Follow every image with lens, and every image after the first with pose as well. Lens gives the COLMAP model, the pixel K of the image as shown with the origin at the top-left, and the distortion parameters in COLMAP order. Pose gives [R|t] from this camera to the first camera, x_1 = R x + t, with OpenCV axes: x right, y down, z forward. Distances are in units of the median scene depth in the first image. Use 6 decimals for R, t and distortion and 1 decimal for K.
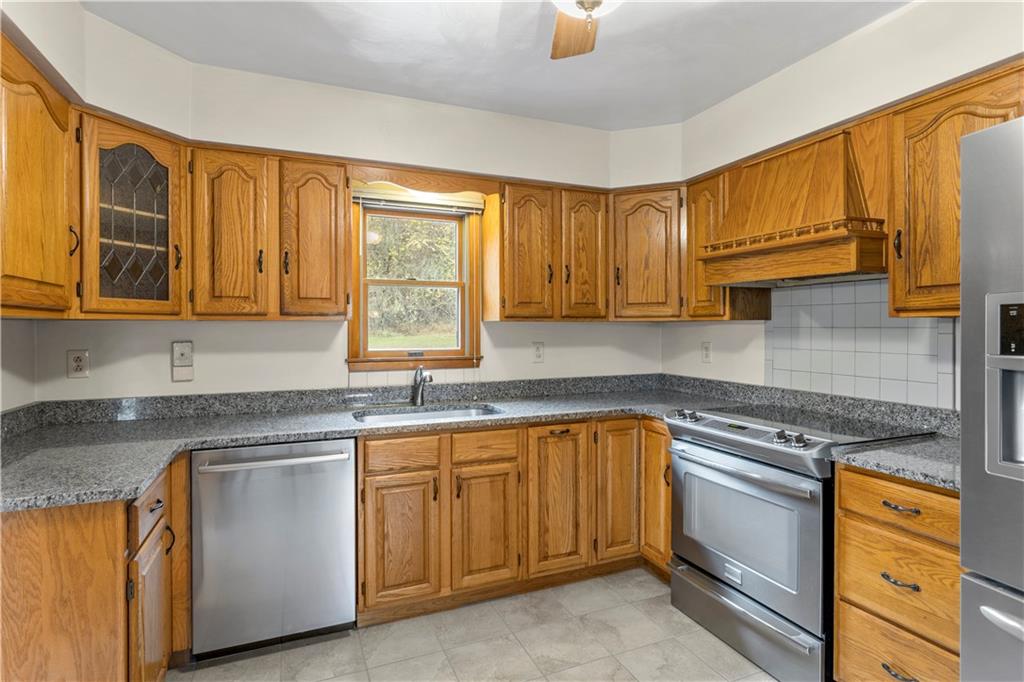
lens RADIAL K [[528.4, 0, 511.2], [0, 528.4, 329.6], [0, 0, 1]] dist [0.000504, 0.001353]
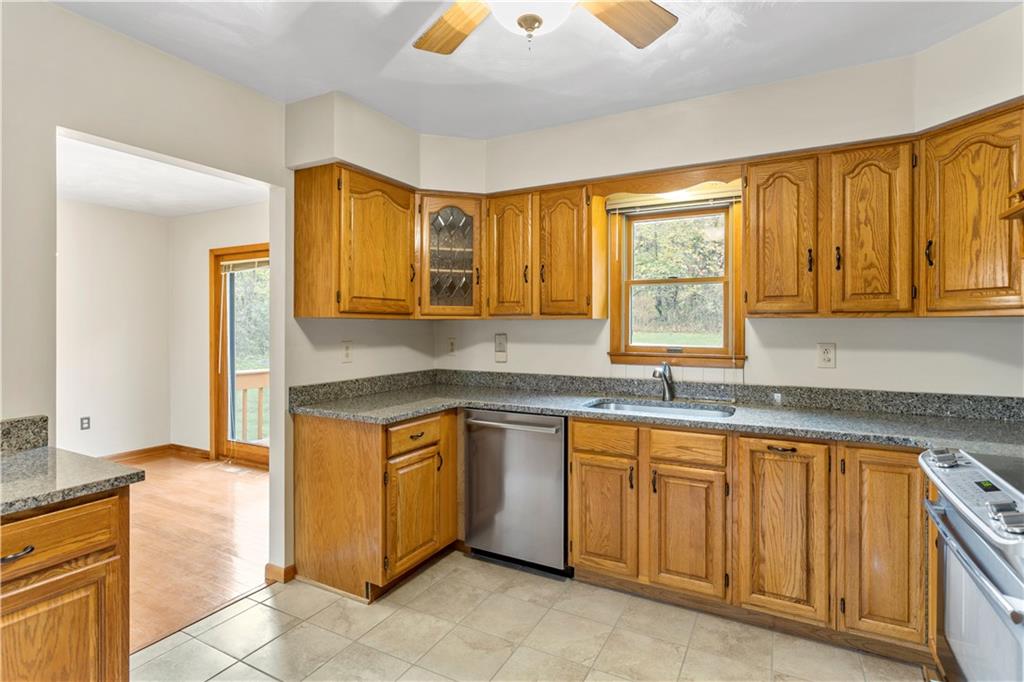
lens RADIAL K [[512.9, 0, 510.7], [0, 512.9, 325.5], [0, 0, 1]] dist [0.001211, 0.001392]
pose [[0.627962, 0.003660, -0.778236, 0.469227], [-0.005035, 0.999987, 0.000640, -0.001667], [0.778228, 0.003516, 0.627972, 0.156305]]
